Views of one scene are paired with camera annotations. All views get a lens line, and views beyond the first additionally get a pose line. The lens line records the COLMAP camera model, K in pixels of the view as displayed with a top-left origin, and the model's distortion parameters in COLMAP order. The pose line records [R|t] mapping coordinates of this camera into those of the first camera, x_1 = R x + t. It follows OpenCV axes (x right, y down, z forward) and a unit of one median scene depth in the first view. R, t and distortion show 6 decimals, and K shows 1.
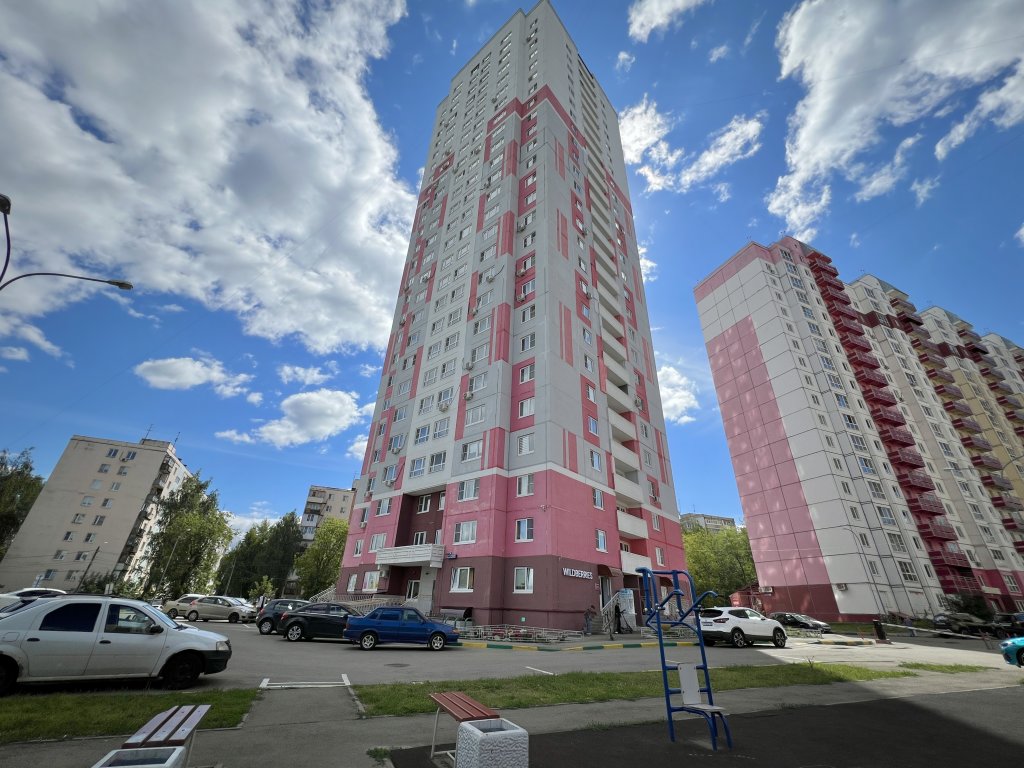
lens RADIAL K [[411.3, 0, 521.5], [0, 411.3, 385.1], [0, 0, 1]] dist [0.001223, -0.000231]
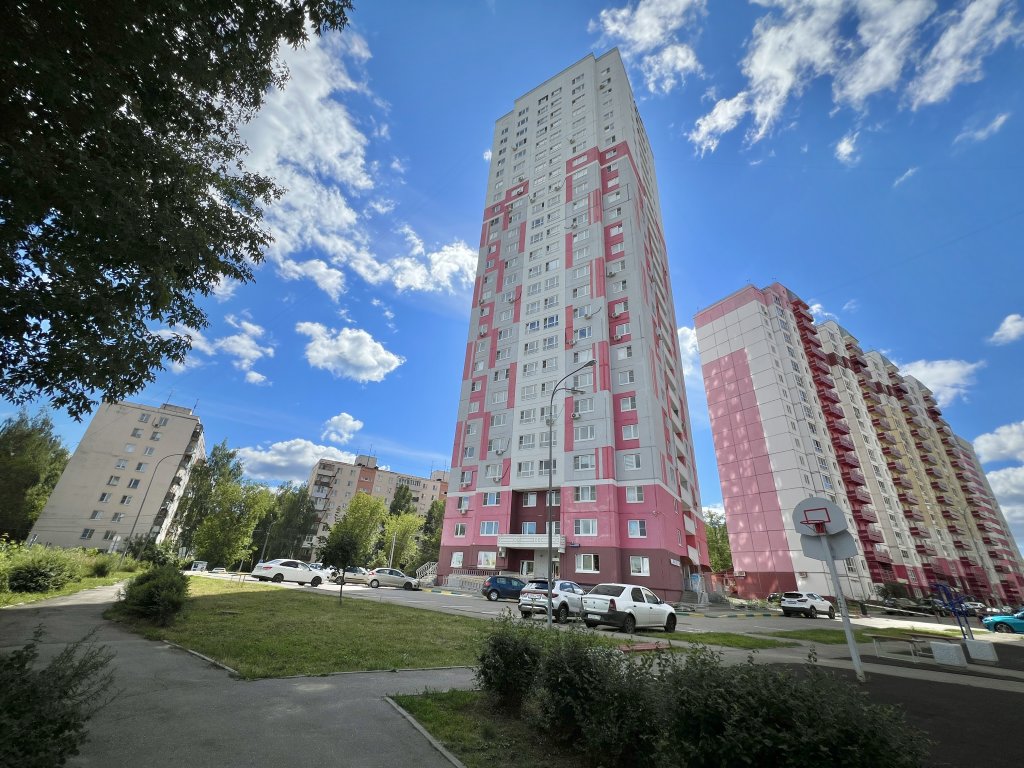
lens RADIAL K [[411.3, 0, 502.6], [0, 411.3, 378.2], [0, 0, 1]] dist [0.001223, -0.000231]
pose [[0.988395, 0.092637, 0.120391, -0.332484], [-0.097980, 0.994415, 0.039235, -0.074163], [-0.116084, -0.050576, 0.991951, -0.128175]]
